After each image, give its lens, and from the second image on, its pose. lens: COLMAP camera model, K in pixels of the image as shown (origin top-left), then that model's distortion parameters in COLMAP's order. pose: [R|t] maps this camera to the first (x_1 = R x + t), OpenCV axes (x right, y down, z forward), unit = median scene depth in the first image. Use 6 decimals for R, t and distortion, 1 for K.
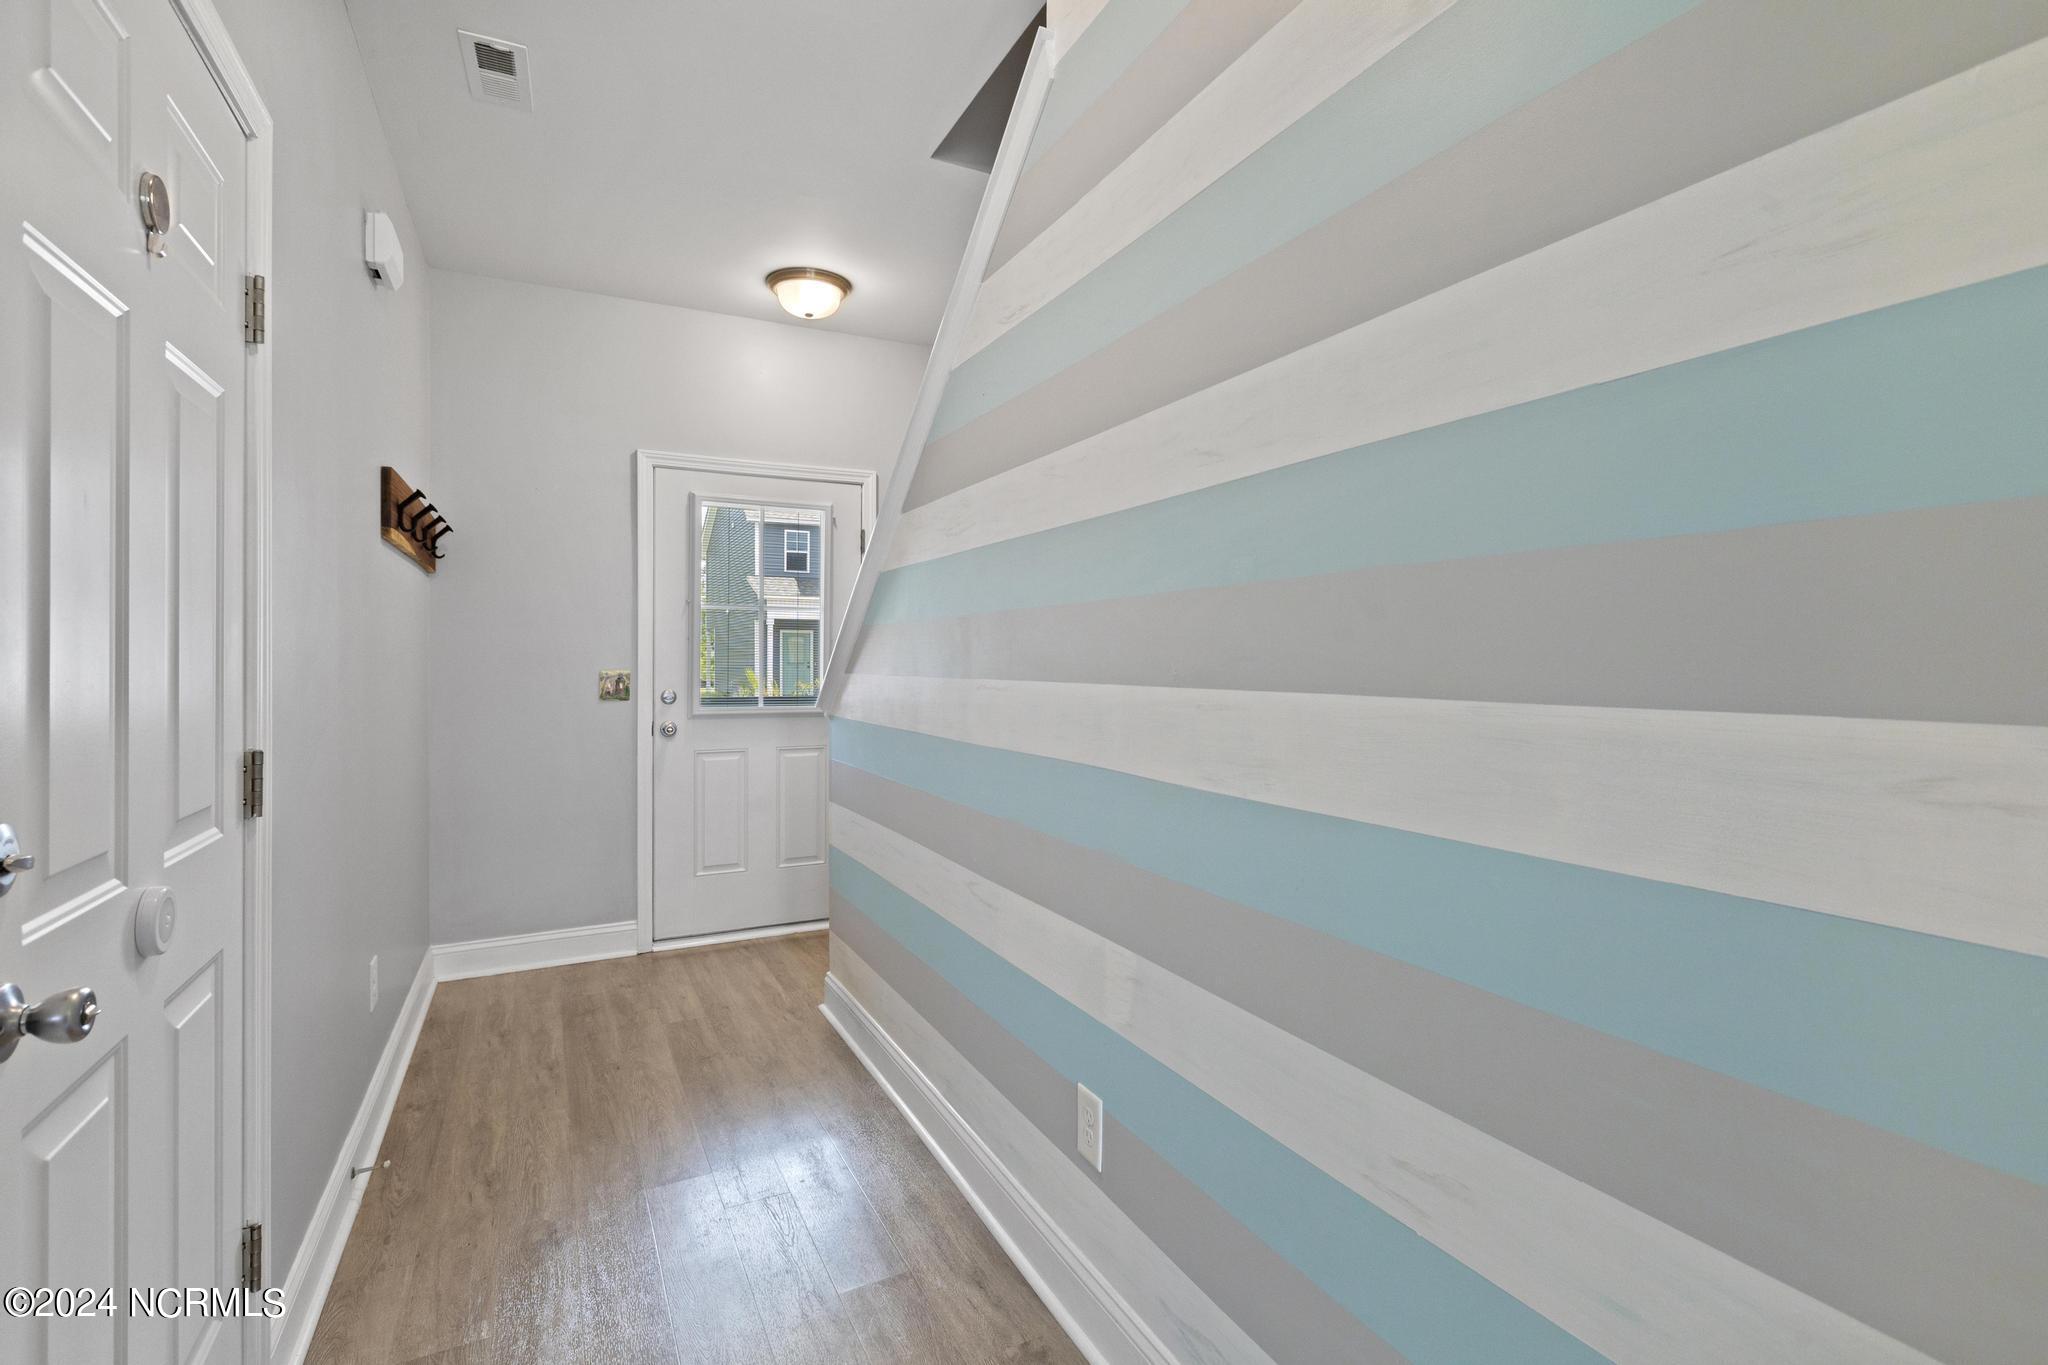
lens RADIAL K [[940.1, 0, 1026.0], [0, 940.1, 664.7], [0, 0, 1]] dist [-0.002439, -0.000248]
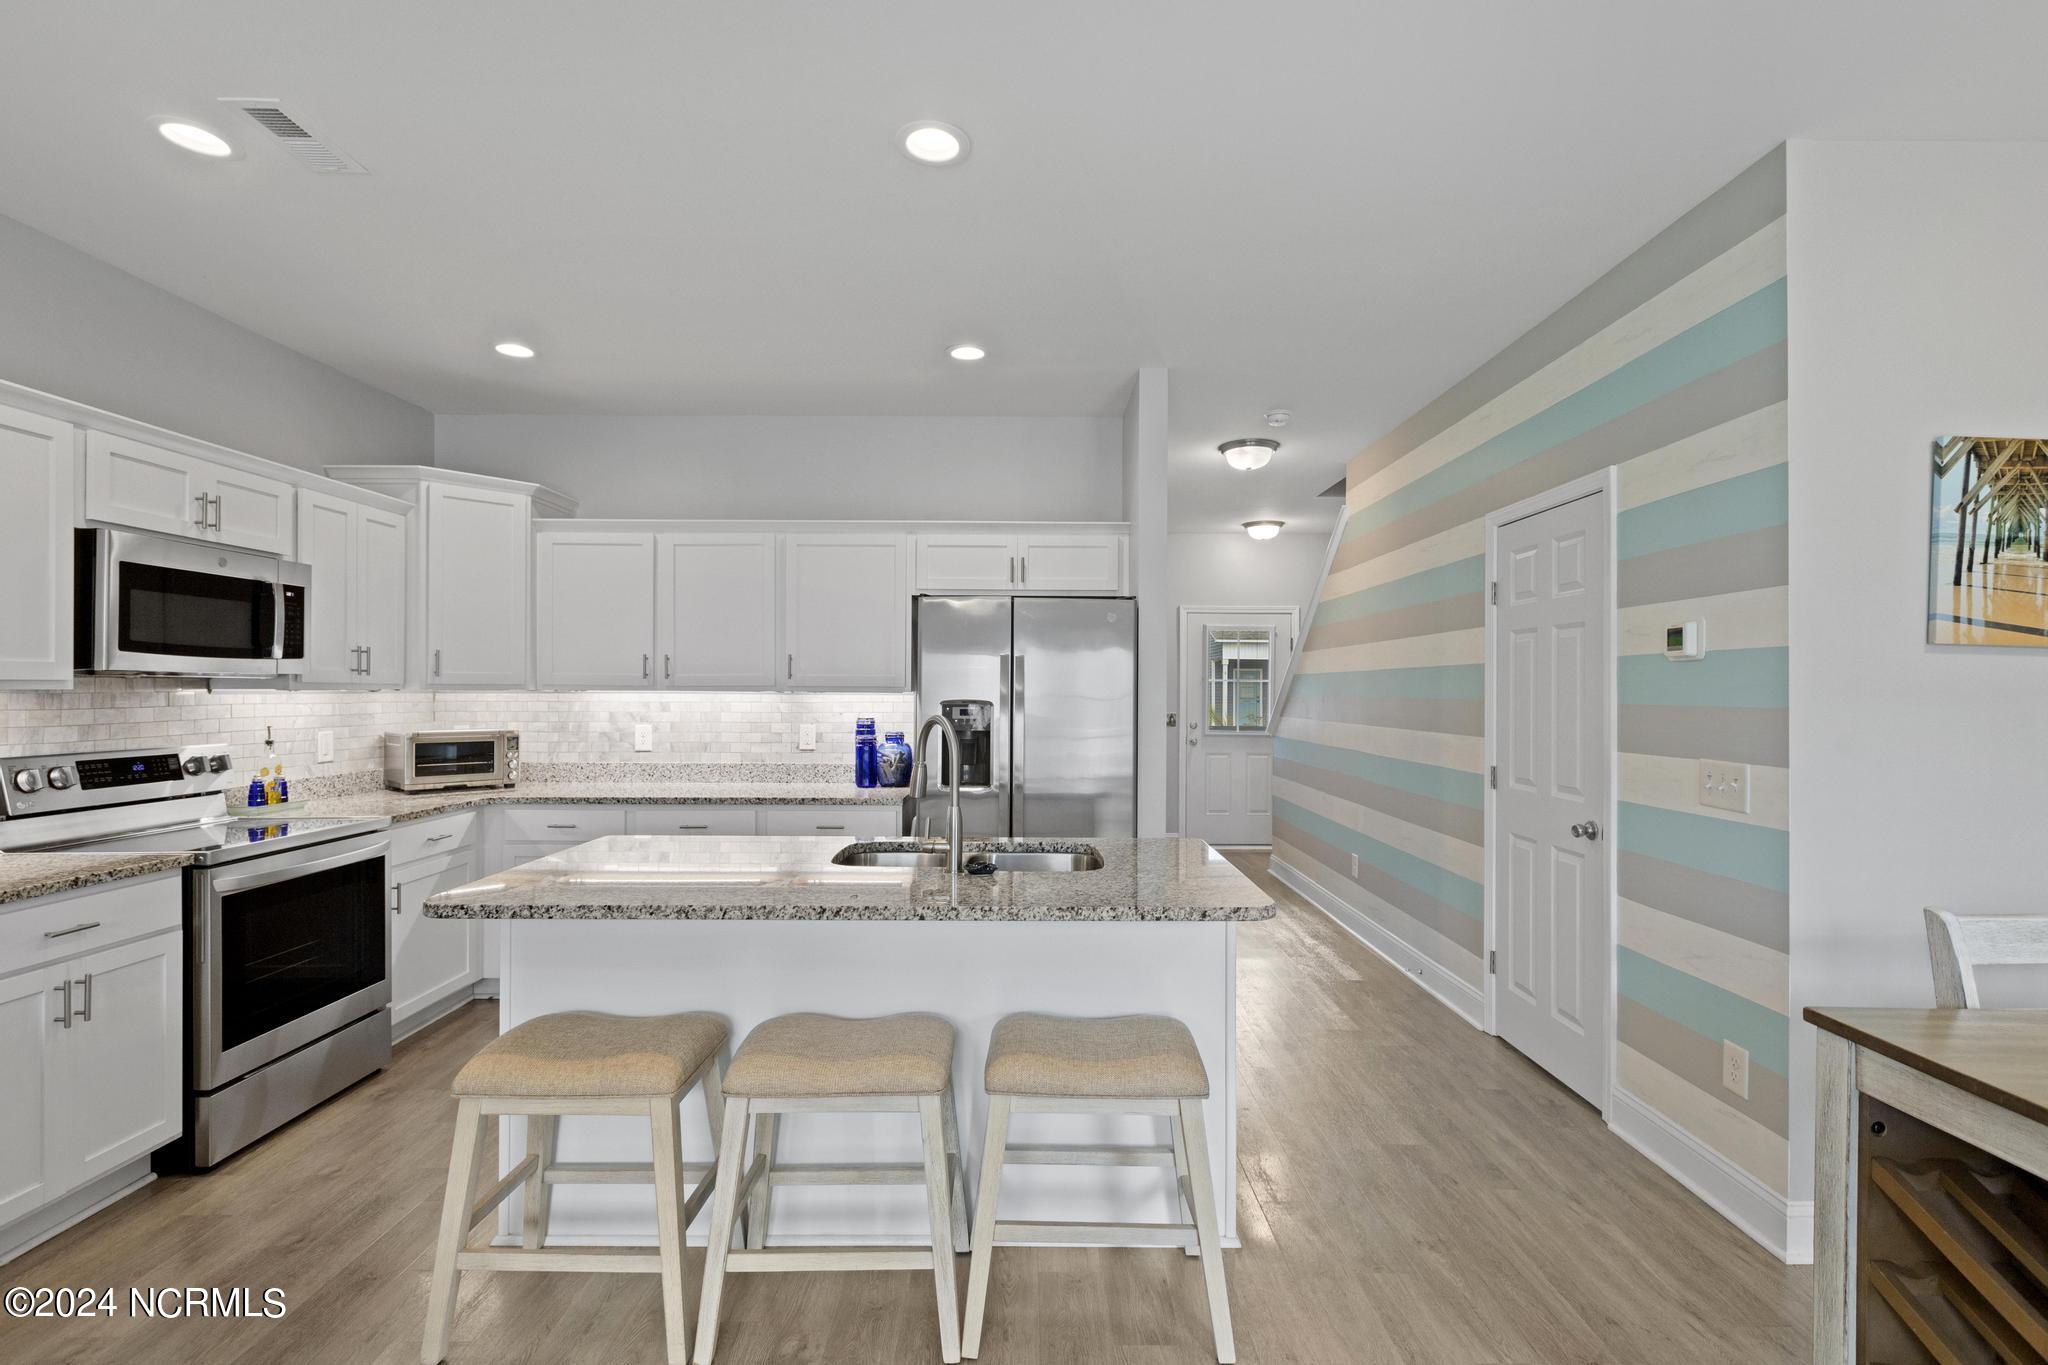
lens RADIAL K [[940.1, 0, 1023.4], [0, 940.1, 687.7], [0, 0, 1]] dist [-0.002439, -0.000248]
pose [[0.890919, 0.003397, -0.454149, 0.217458], [-0.006756, 0.999961, -0.005774, -0.033387], [0.454111, 0.008212, 0.890907, -0.989554]]
